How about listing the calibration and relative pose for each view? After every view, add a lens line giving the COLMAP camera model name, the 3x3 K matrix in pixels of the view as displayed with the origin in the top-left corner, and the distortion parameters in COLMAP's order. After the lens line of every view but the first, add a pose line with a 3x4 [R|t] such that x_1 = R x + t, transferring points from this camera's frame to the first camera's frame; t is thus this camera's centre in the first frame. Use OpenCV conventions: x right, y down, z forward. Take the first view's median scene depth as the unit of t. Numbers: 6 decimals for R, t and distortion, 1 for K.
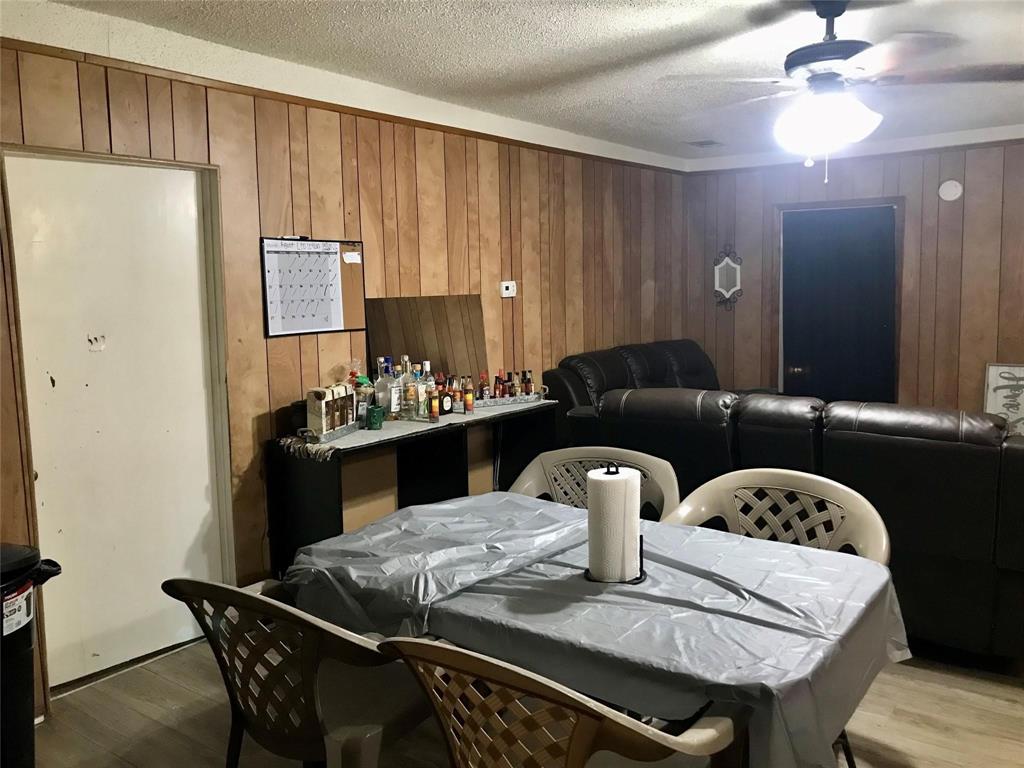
lens RADIAL K [[845.7, 0, 508.0], [0, 845.7, 368.7], [0, 0, 1]] dist [0.032902, -0.032965]
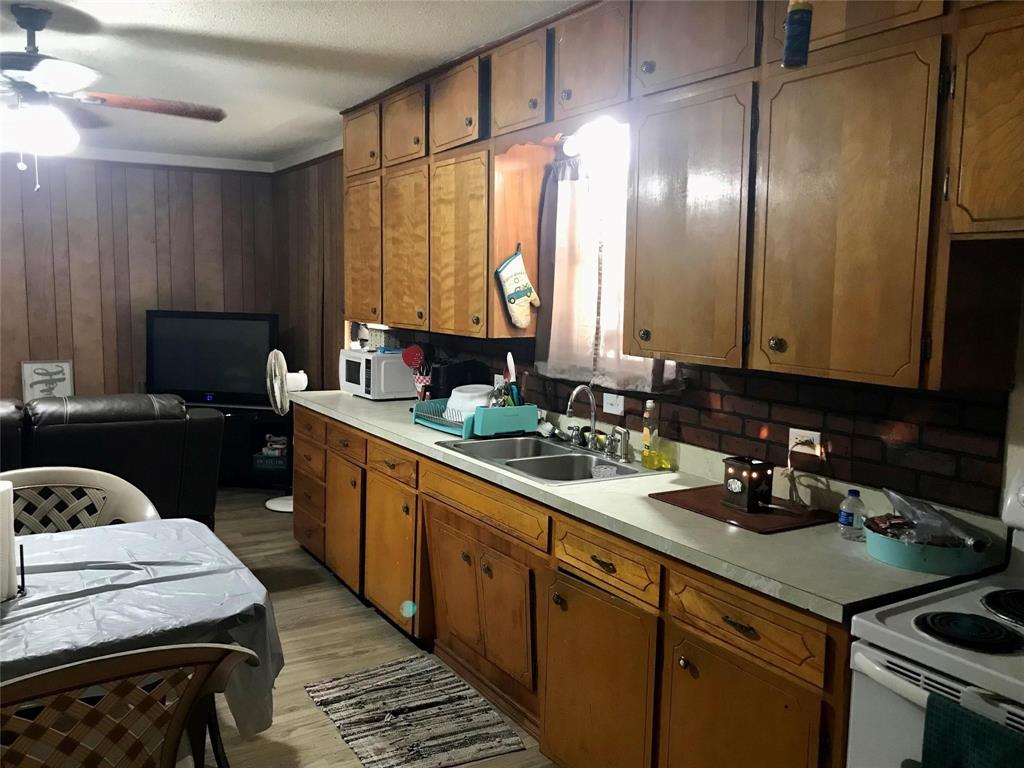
lens RADIAL K [[845.7, 0, 508.0], [0, 845.7, 368.7], [0, 0, 1]] dist [0.032902, -0.032965]
pose [[0.359957, -0.072847, 0.930121, -0.421803], [0.076188, 0.995912, 0.048515, -0.005446], [-0.929853, 0.053401, 0.364036, 0.100497]]
